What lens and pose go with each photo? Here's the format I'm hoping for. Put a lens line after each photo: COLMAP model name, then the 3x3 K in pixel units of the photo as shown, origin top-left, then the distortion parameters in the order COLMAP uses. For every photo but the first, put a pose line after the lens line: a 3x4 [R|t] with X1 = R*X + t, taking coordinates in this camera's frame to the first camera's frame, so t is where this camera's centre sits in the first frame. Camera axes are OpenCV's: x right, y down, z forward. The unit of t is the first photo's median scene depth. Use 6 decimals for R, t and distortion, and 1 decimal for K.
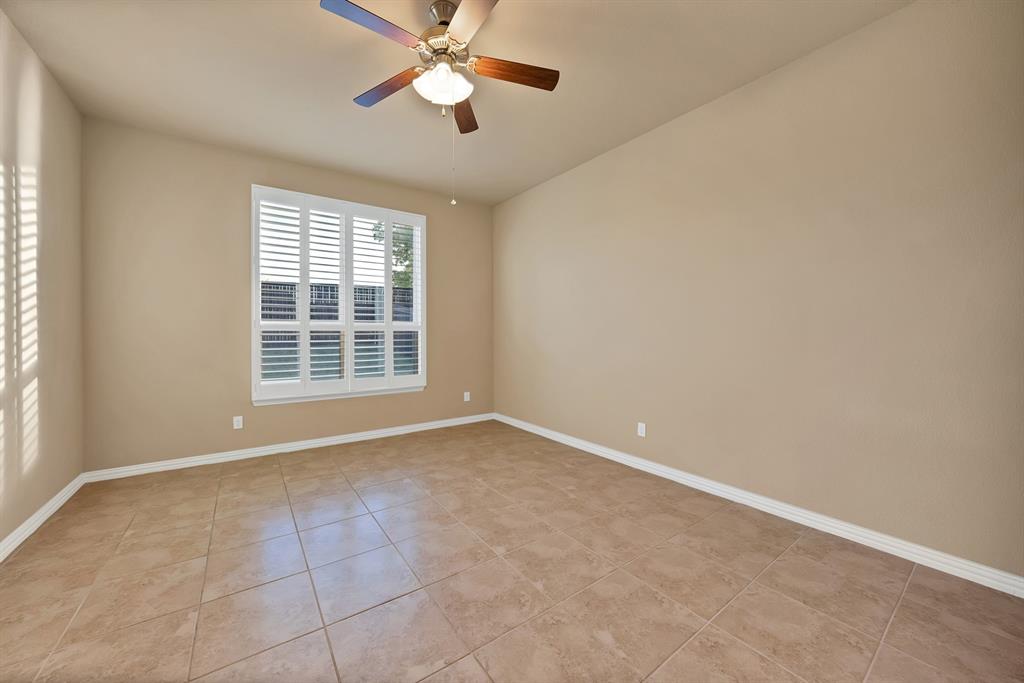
lens RADIAL K [[373.5, 0, 503.5], [0, 373.5, 333.8], [0, 0, 1]] dist [-0.022019, 0.002761]
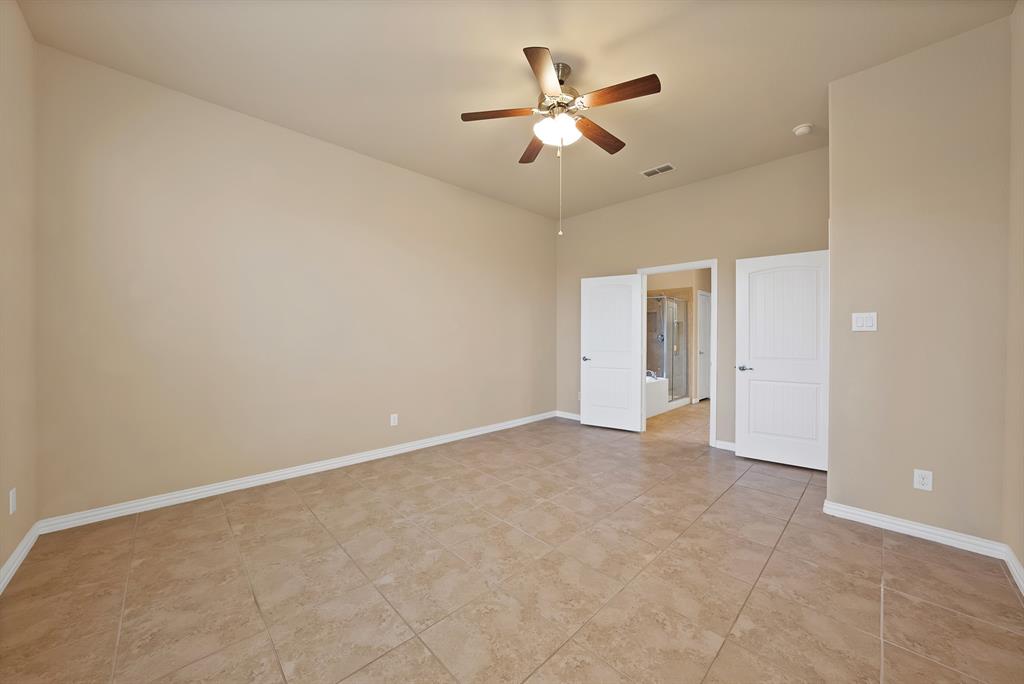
lens RADIAL K [[373.5, 0, 507.4], [0, 373.5, 339.5], [0, 0, 1]] dist [-0.022019, 0.002761]
pose [[-0.160038, -0.007192, 0.987085, -0.940558], [-0.000181, 0.999974, 0.007257, 0.002836], [-0.987111, 0.000983, -0.160035, 0.967678]]
